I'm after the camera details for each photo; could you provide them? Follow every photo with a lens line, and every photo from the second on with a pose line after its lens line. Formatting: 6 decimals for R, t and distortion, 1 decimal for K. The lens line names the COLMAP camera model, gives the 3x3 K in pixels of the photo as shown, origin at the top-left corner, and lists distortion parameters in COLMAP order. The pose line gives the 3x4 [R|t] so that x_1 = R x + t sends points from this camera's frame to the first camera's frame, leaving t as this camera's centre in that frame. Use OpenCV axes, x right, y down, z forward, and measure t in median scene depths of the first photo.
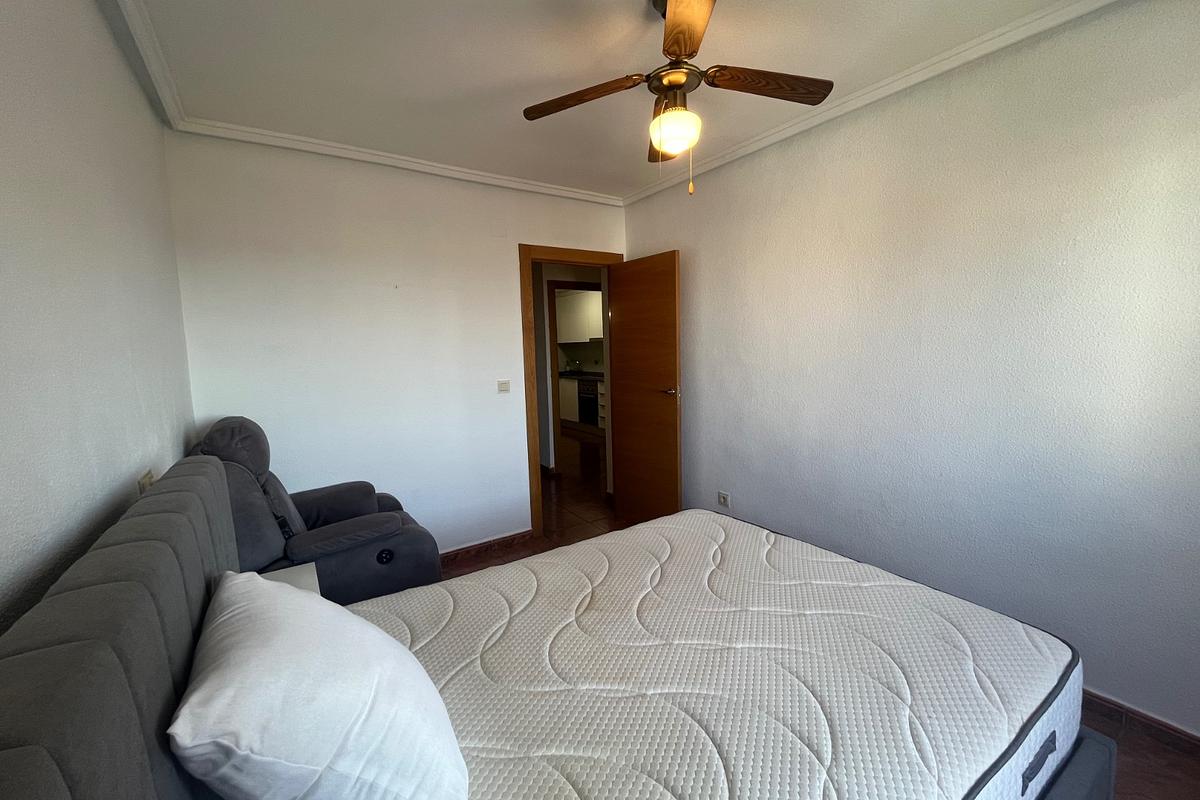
lens RADIAL K [[490.1, 0, 600.2], [0, 490.1, 400.1], [0, 0, 1]] dist [-0.001219, -0.000191]
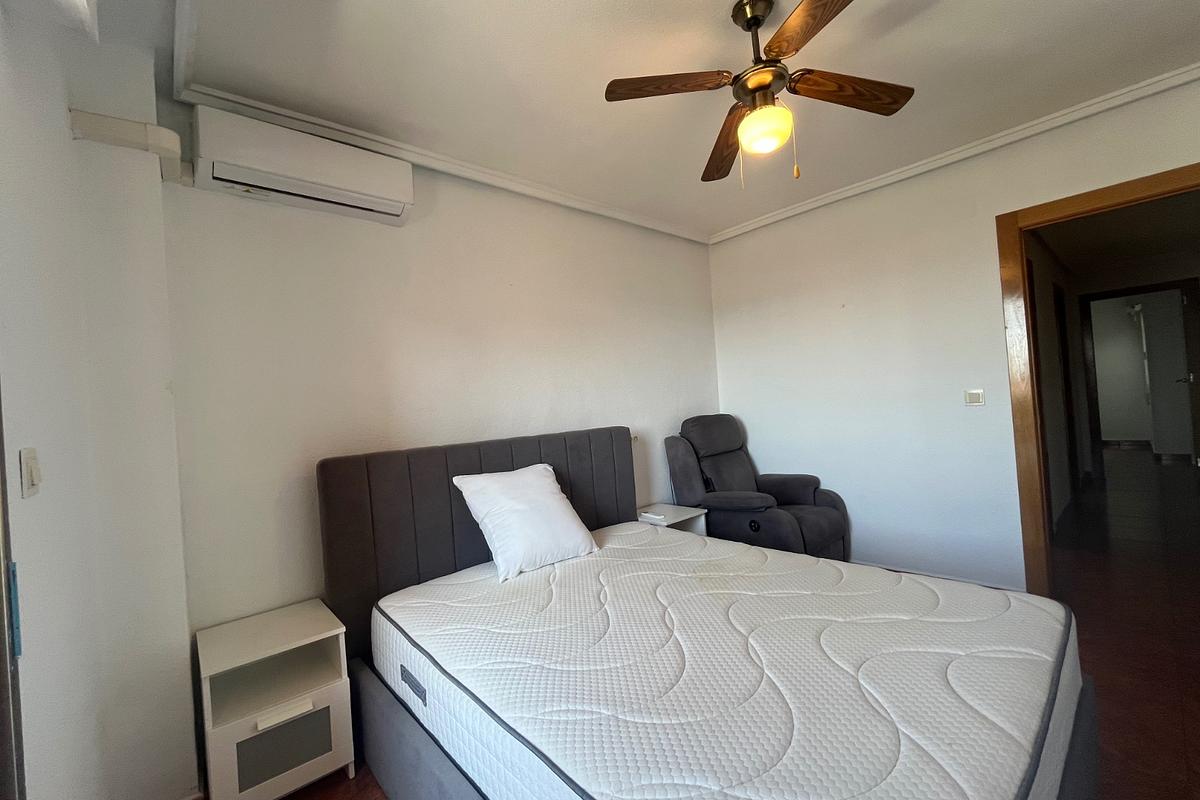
lens RADIAL K [[490.1, 0, 600.2], [0, 490.1, 400.1], [0, 0, 1]] dist [-0.001219, -0.000191]
pose [[0.145427, 0.010767, -0.989310, 0.775785], [-0.039445, 0.999209, 0.005076, -0.003971], [0.988582, 0.038285, 0.145736, 0.393255]]
